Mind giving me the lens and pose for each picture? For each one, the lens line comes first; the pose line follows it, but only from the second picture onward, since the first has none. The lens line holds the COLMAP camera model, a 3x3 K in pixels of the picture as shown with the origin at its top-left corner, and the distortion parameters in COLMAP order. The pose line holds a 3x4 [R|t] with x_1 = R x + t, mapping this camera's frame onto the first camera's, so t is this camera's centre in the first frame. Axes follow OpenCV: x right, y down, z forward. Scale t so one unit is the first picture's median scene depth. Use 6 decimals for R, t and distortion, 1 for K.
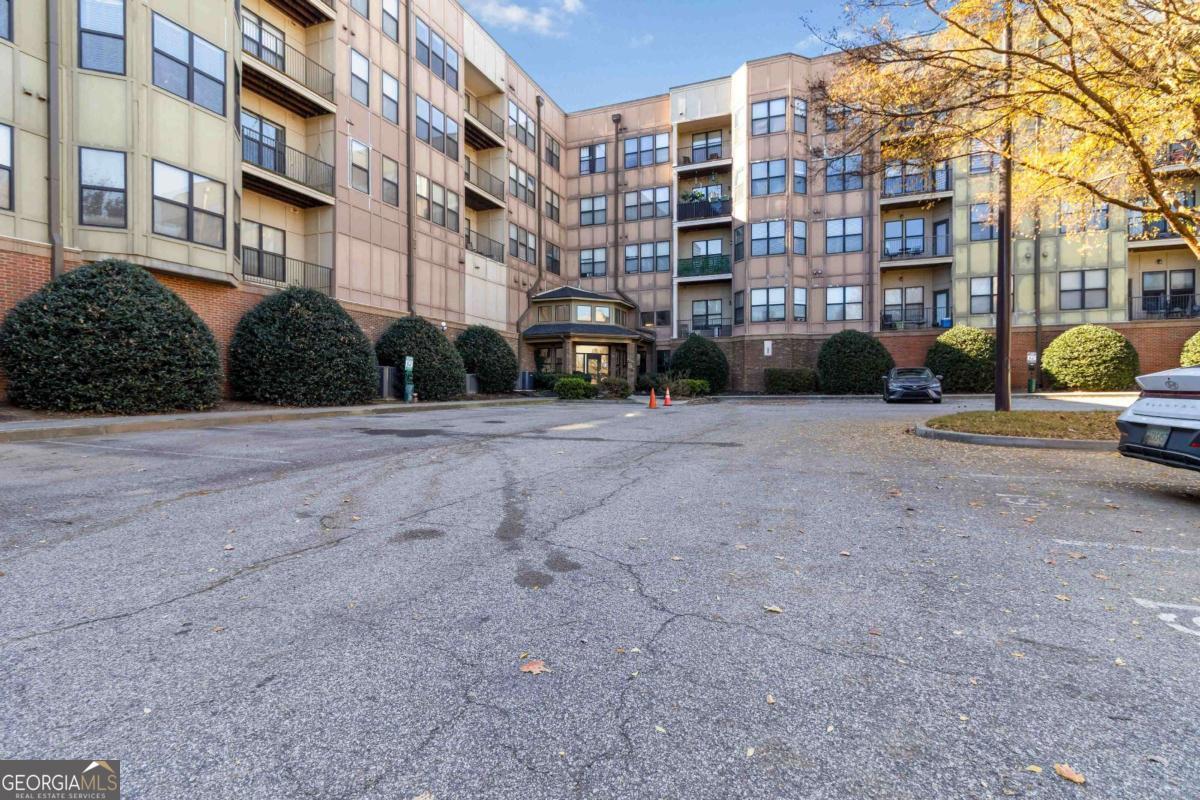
lens RADIAL K [[603.4, 0, 600.0], [0, 603.4, 400.0], [0, 0, 1]] dist [0.000811, 0.000031]
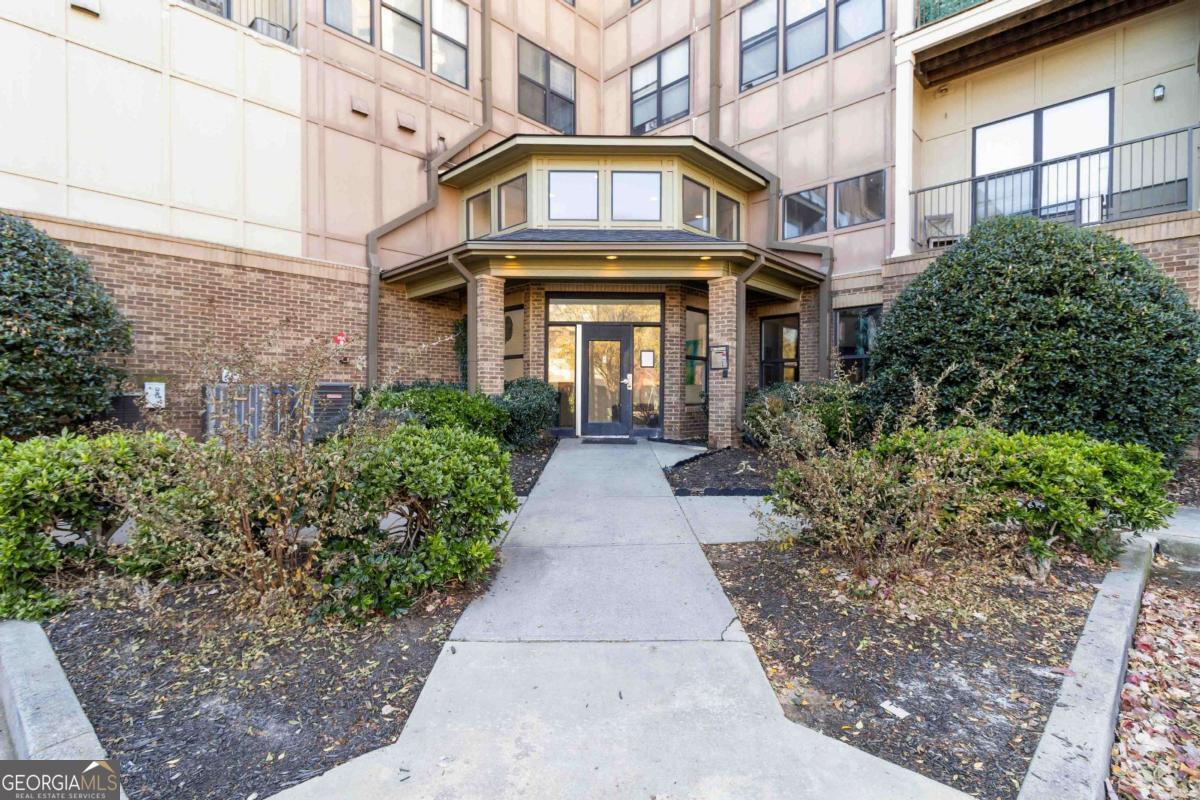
lens RADIAL K [[500.7, 0, 619.9], [0, 500.7, 402.3], [0, 0, 1]] dist [-0.000732, -0.000041]
pose [[0.922690, 0.007820, -0.385464, 0.101762], [-0.004290, 0.999941, 0.010016, -0.039547], [0.385519, -0.007587, 0.922669, 0.798300]]
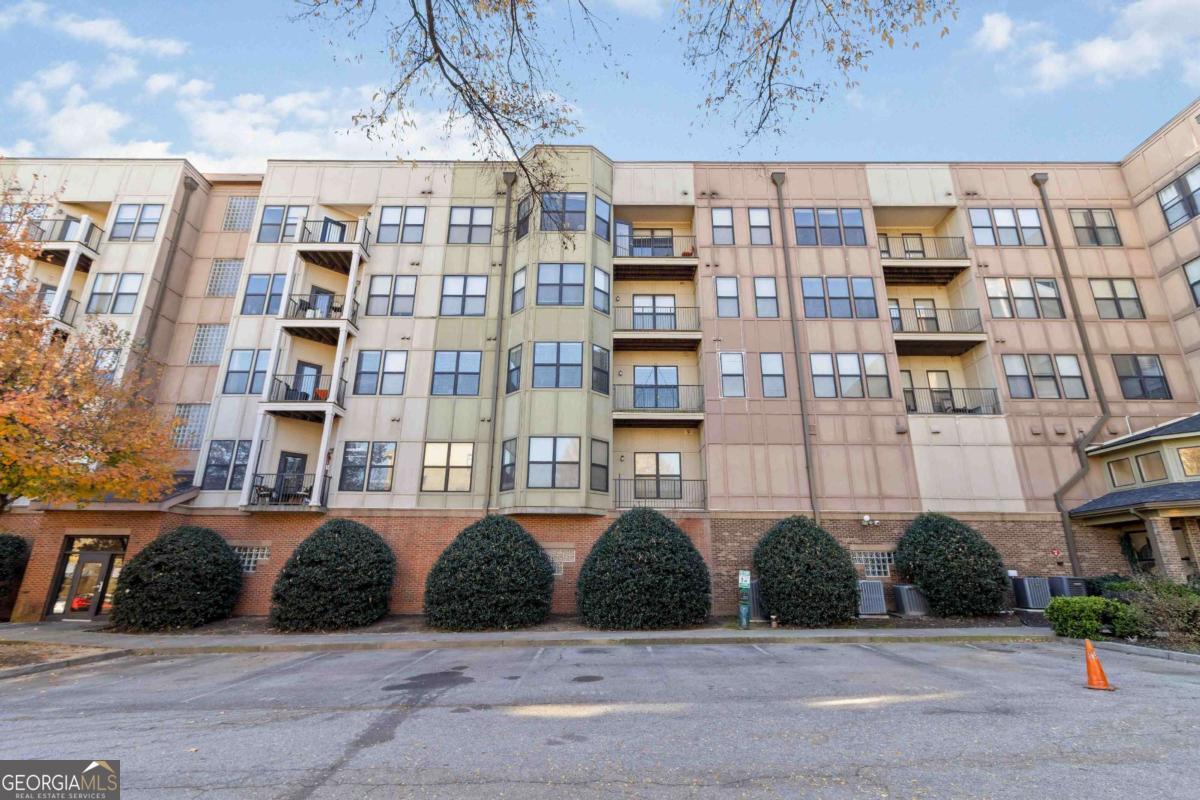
lens RADIAL K [[574.2, 0, 603.3], [0, 574.2, 383.9], [0, 0, 1]] dist [0.001335, -0.000079]
pose [[0.341567, -0.296522, -0.891856, 0.279601], [-0.012349, 0.947429, -0.319728, -0.039379], [0.939776, 0.120222, 0.319949, 0.340772]]
